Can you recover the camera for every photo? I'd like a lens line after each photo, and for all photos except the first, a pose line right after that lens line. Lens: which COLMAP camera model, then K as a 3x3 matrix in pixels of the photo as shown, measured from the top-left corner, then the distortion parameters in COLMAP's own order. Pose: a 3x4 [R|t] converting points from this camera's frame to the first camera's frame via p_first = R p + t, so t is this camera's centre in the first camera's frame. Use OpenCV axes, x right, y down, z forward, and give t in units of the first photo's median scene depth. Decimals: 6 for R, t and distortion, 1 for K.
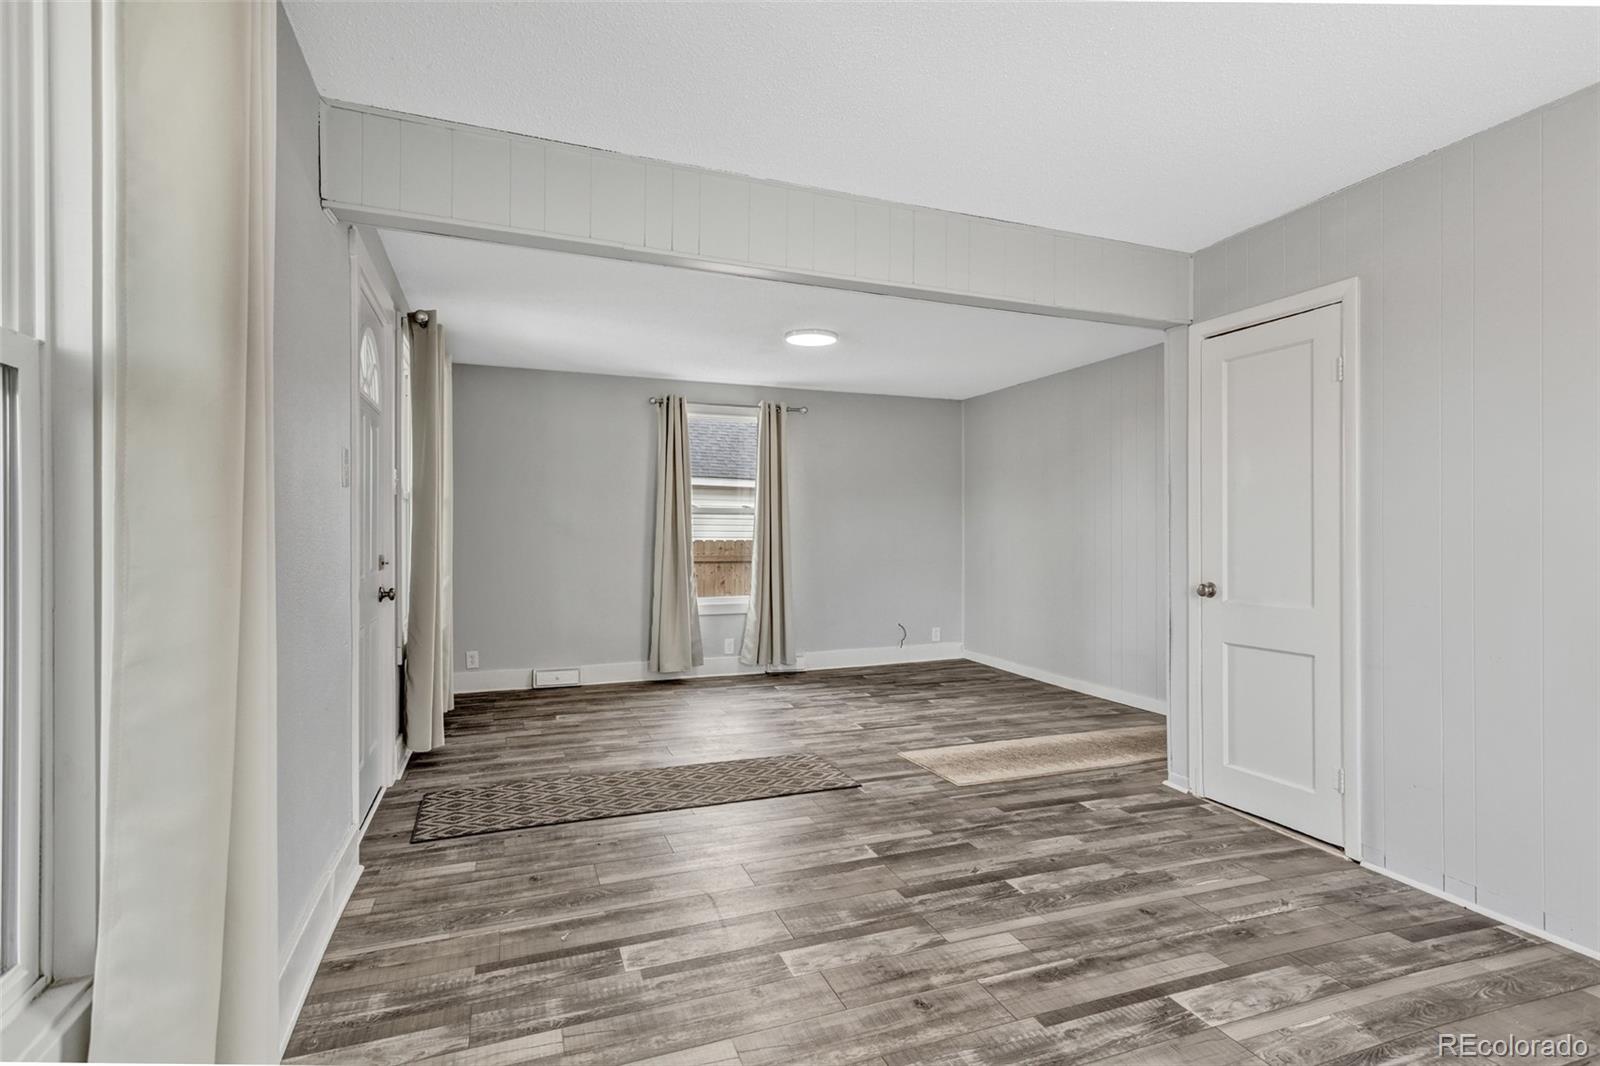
lens RADIAL K [[795.6, 0, 807.7], [0, 795.6, 533.6], [0, 0, 1]] dist [0.005140, 0.000392]
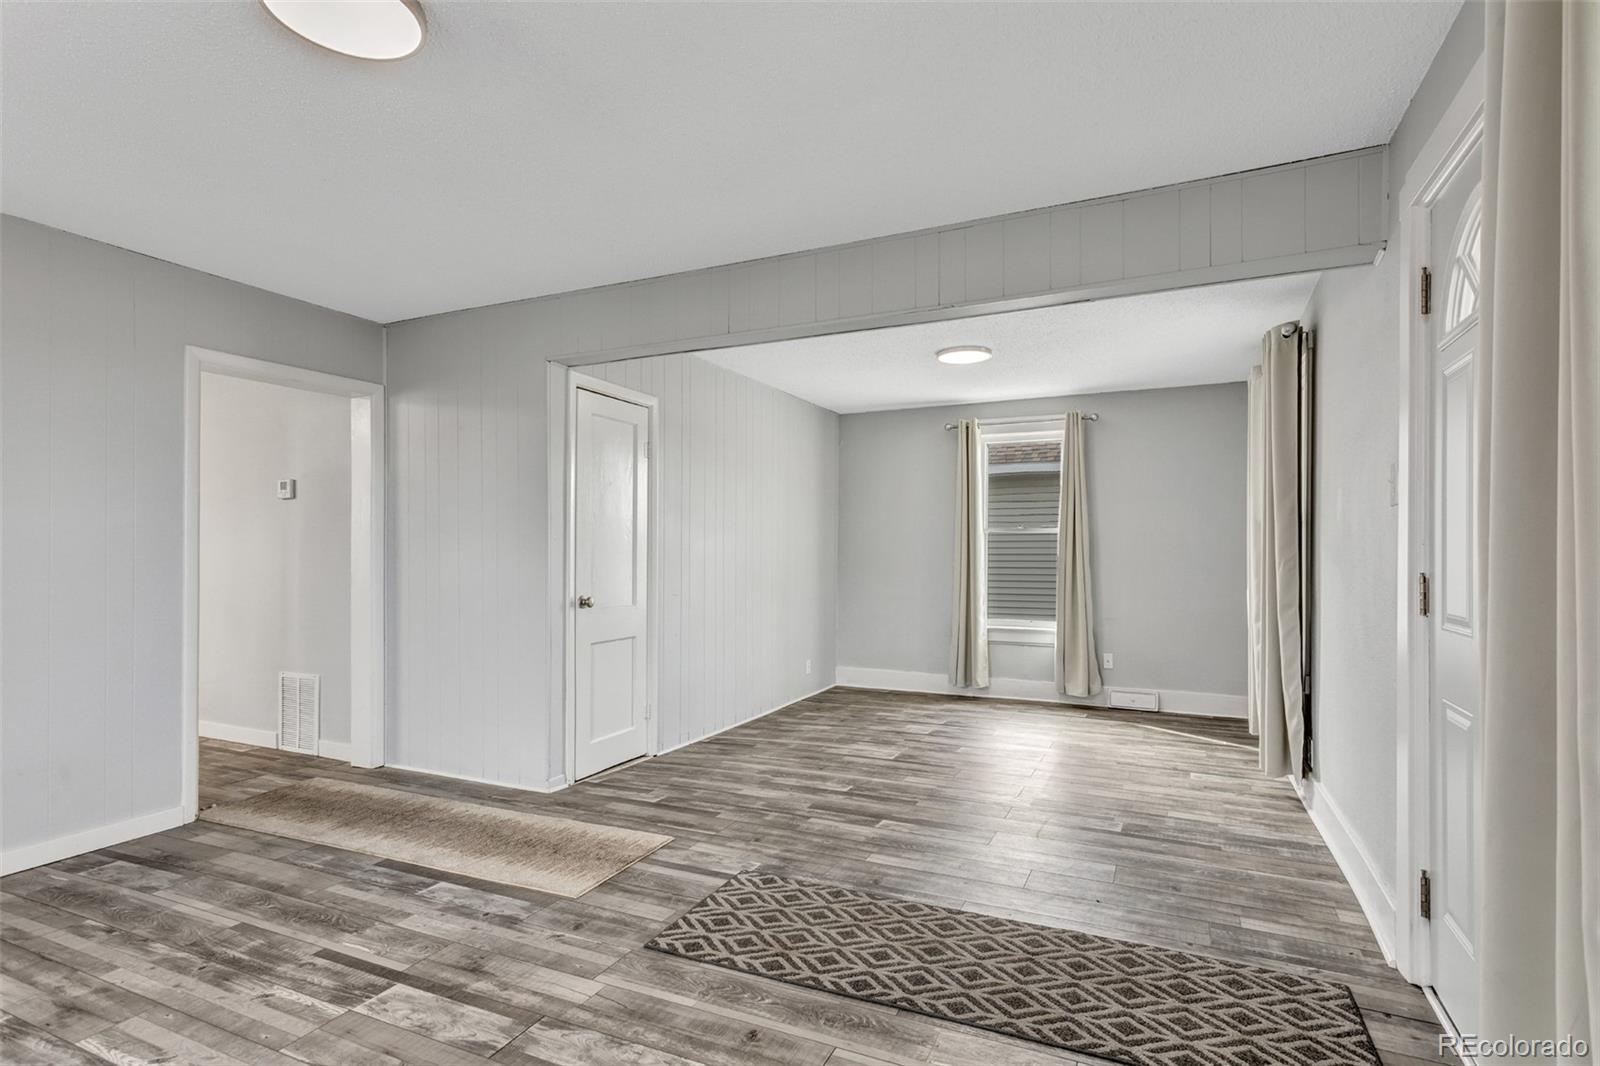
lens RADIAL K [[795.6, 0, 812.3], [0, 795.6, 546.1], [0, 0, 1]] dist [0.005140, 0.000392]
pose [[-0.701896, 0.006582, 0.712249, -0.673889], [-0.001457, 0.999942, -0.010677, -0.000185], [-0.712278, -0.008532, -0.701846, 1.850614]]
